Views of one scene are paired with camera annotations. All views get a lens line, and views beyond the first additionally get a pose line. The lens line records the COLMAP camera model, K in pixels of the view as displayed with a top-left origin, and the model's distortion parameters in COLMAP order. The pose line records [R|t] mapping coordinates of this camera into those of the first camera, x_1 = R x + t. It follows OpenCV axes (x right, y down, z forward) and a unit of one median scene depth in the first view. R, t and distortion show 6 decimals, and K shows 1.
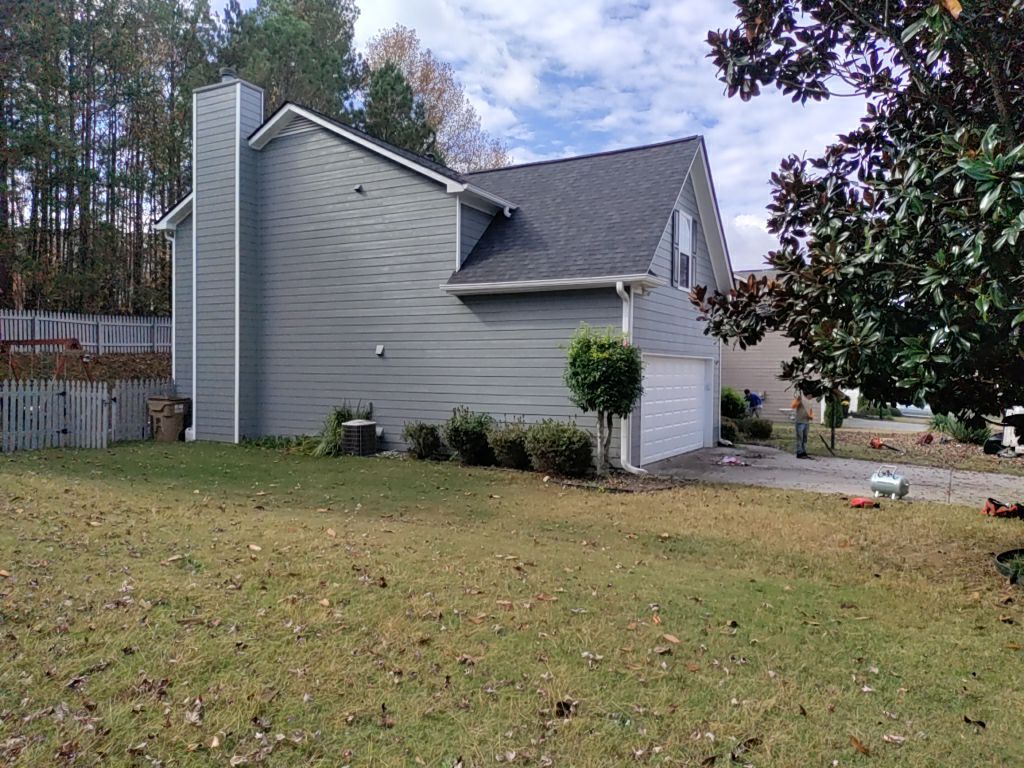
lens RADIAL K [[748.6, 0, 507.8], [0, 748.6, 386.0], [0, 0, 1]] dist [0.037094, -0.041689]
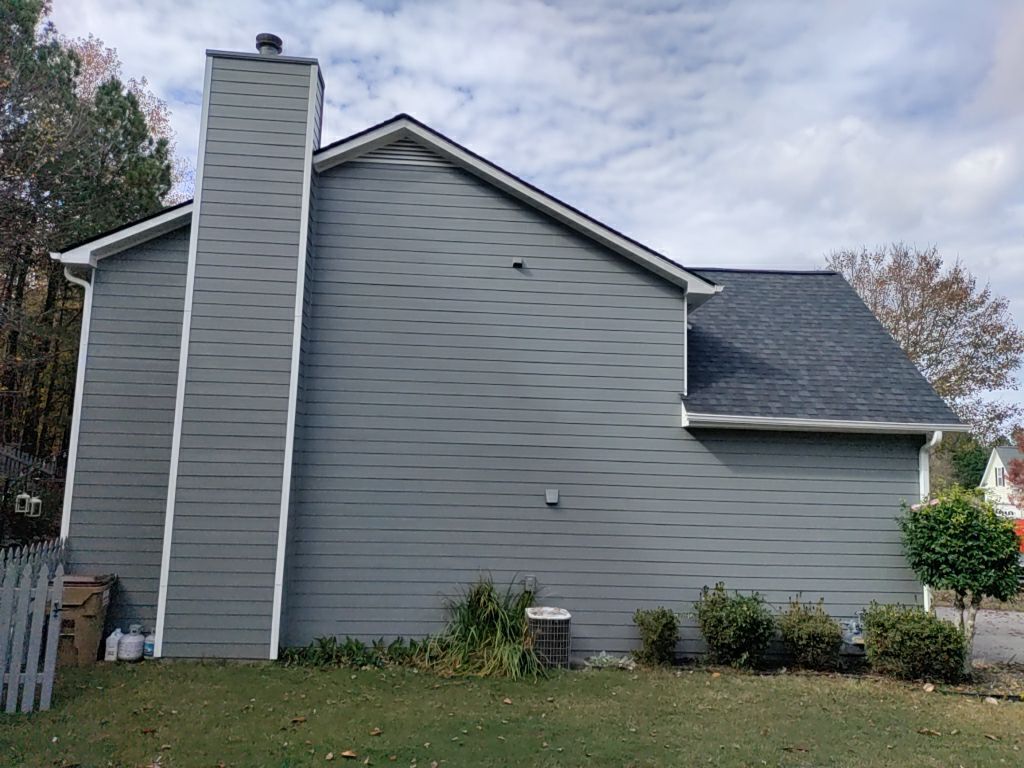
lens RADIAL K [[748.6, 0, 510.2], [0, 748.6, 381.5], [0, 0, 1]] dist [0.037094, -0.041689]
pose [[0.826631, 0.082147, 0.556716, -0.526937], [-0.007232, 0.990757, -0.135453, -0.052831], [-0.562697, 0.107943, 0.819585, 0.400215]]
